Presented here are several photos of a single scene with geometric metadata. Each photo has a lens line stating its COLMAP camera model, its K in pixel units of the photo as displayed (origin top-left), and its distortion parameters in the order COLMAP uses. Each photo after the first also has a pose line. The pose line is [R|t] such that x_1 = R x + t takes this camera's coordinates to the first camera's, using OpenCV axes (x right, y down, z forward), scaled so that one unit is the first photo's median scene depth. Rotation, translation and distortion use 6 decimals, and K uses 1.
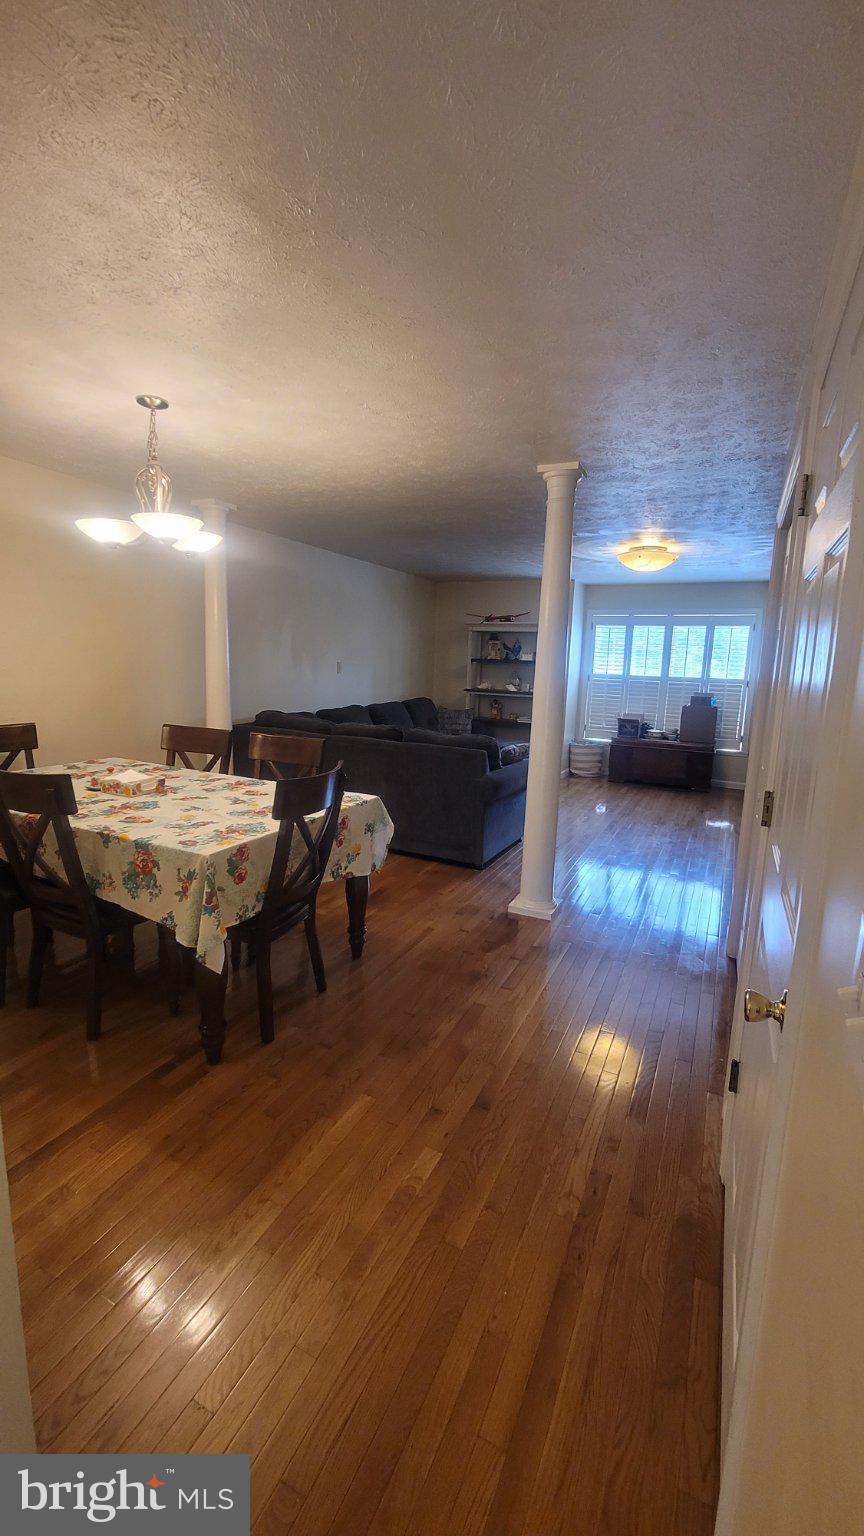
lens RADIAL K [[626.6, 0, 428.7], [0, 626.6, 763.6], [0, 0, 1]] dist [-0.000878, 0.000383]
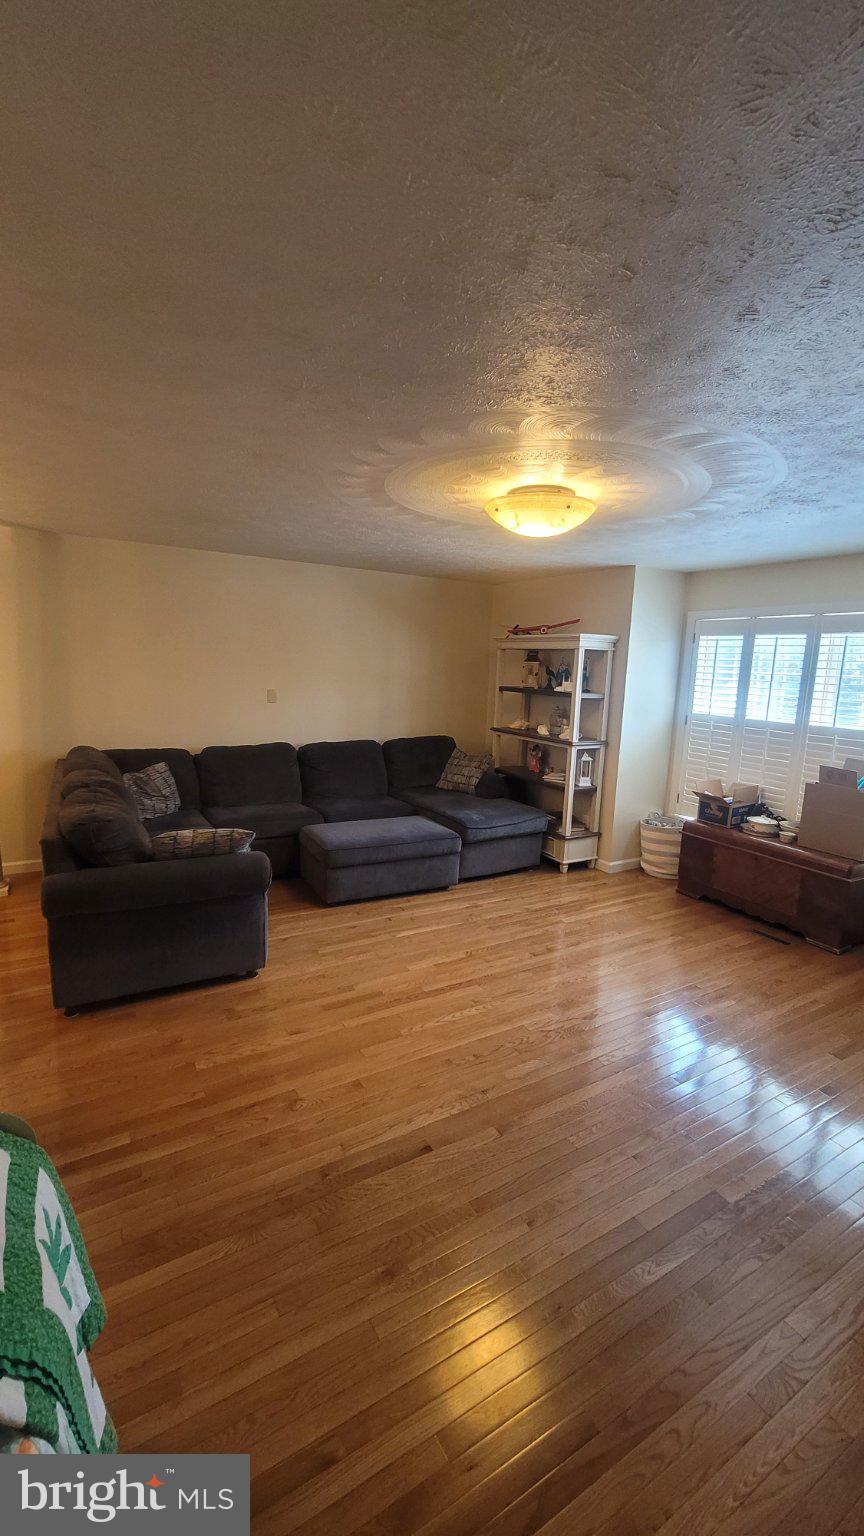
lens RADIAL K [[626.6, 0, 428.7], [0, 626.6, 763.6], [0, 0, 1]] dist [-0.000878, 0.000383]
pose [[0.837130, 0.084077, -0.540504, 0.398256], [-0.098220, 0.995161, 0.002677, -0.072842], [0.538114, 0.050847, 0.841337, 0.351971]]
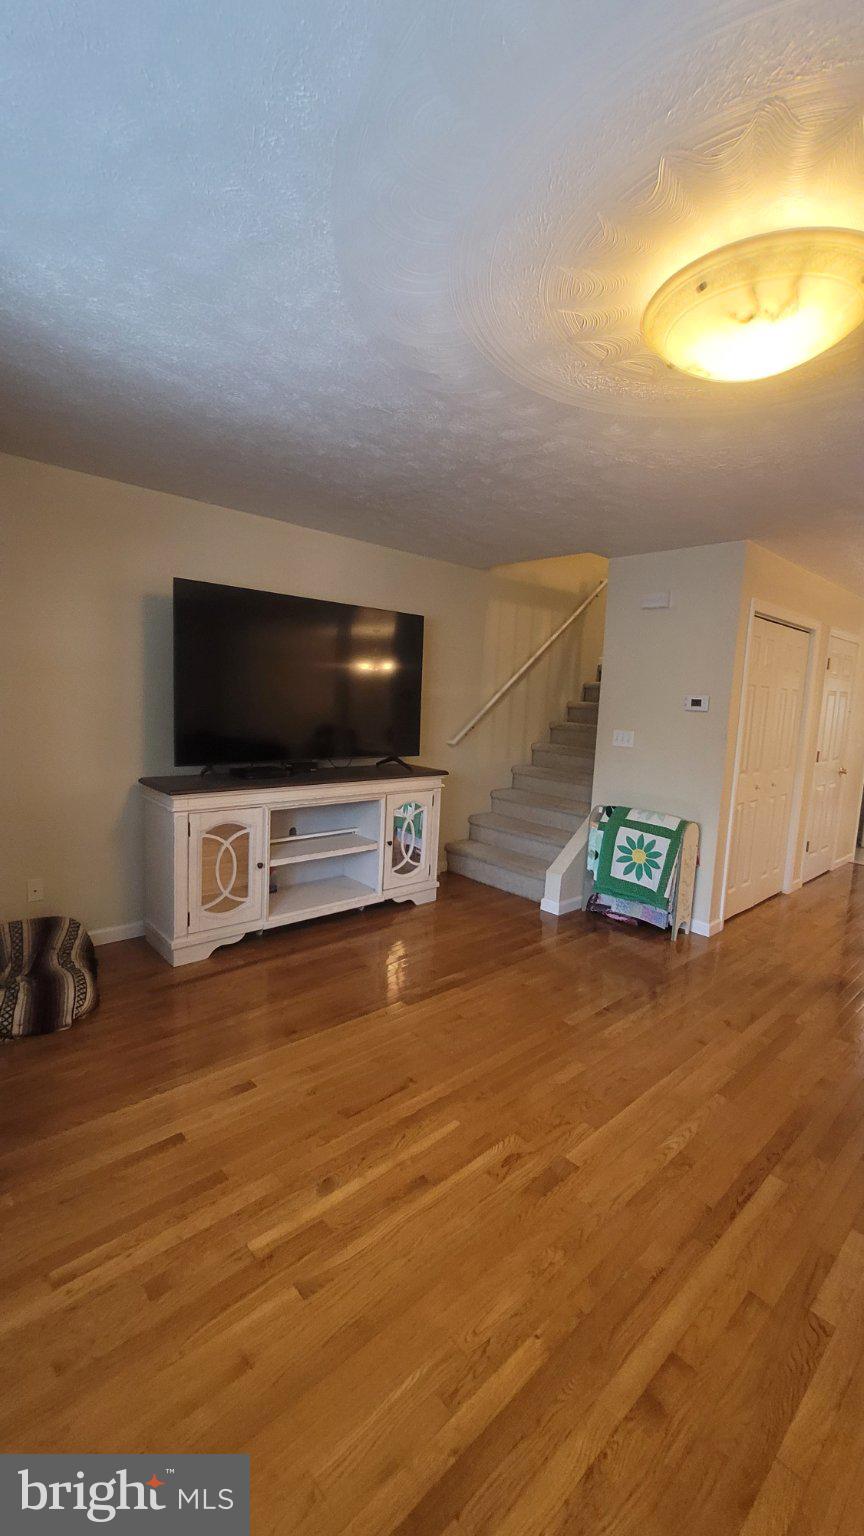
lens RADIAL K [[626.6, 0, 428.7], [0, 626.6, 763.6], [0, 0, 1]] dist [-0.000878, 0.000383]
pose [[-0.928805, -0.116659, 0.351726, 0.236315], [-0.017094, 0.961632, 0.273809, -0.155040], [-0.370173, 0.248303, -0.895163, 0.977990]]
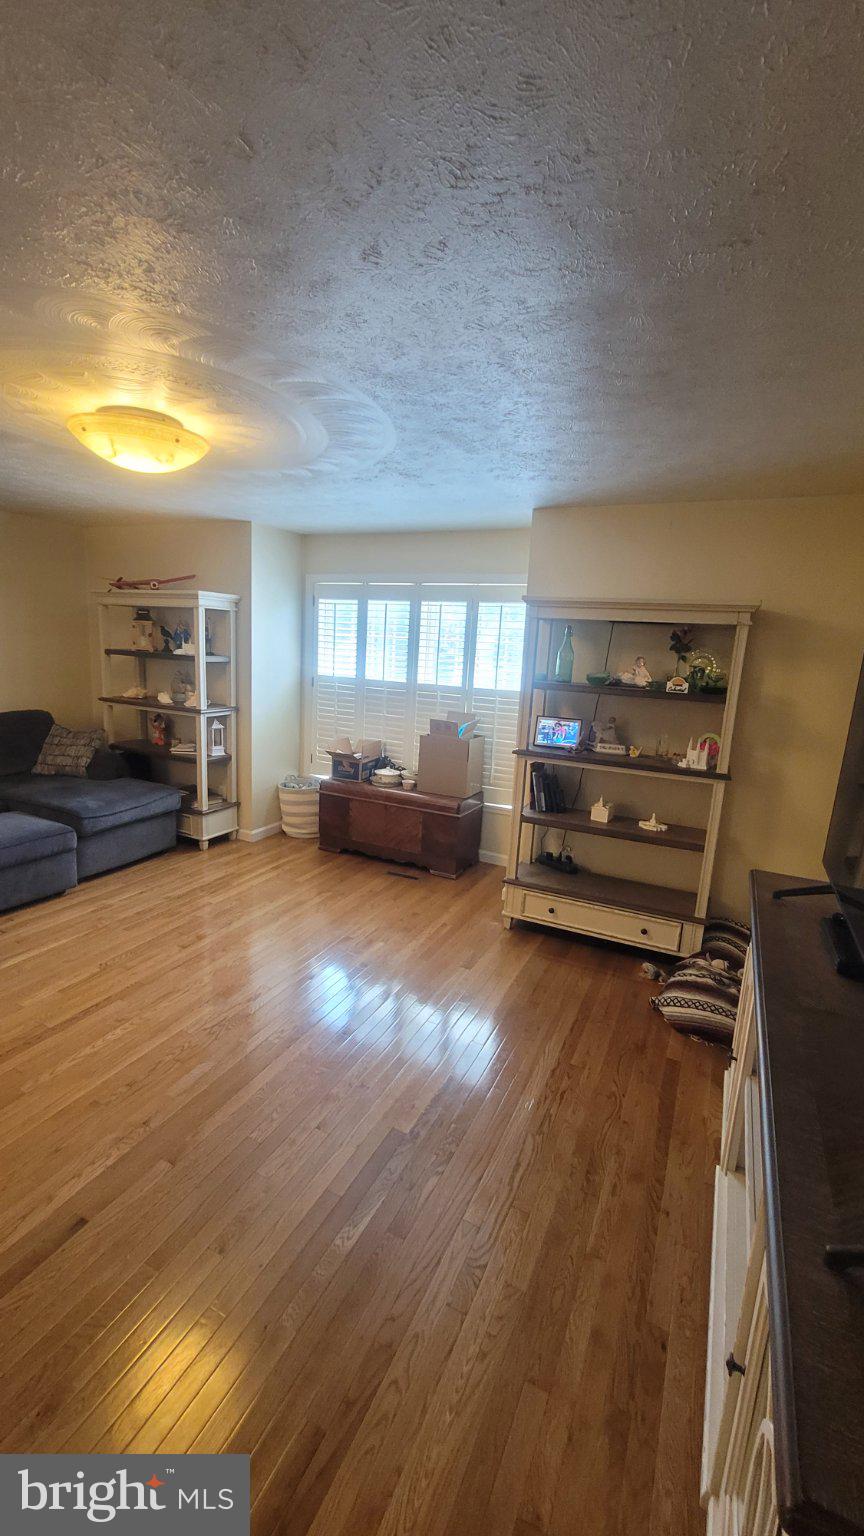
lens RADIAL K [[626.6, 0, 428.7], [0, 626.6, 763.6], [0, 0, 1]] dist [-0.000878, 0.000383]
pose [[0.999799, 0.013785, 0.014563, 0.381291], [-0.014202, 0.999480, 0.028932, -0.076620], [-0.014157, -0.029133, 0.999475, 0.371989]]
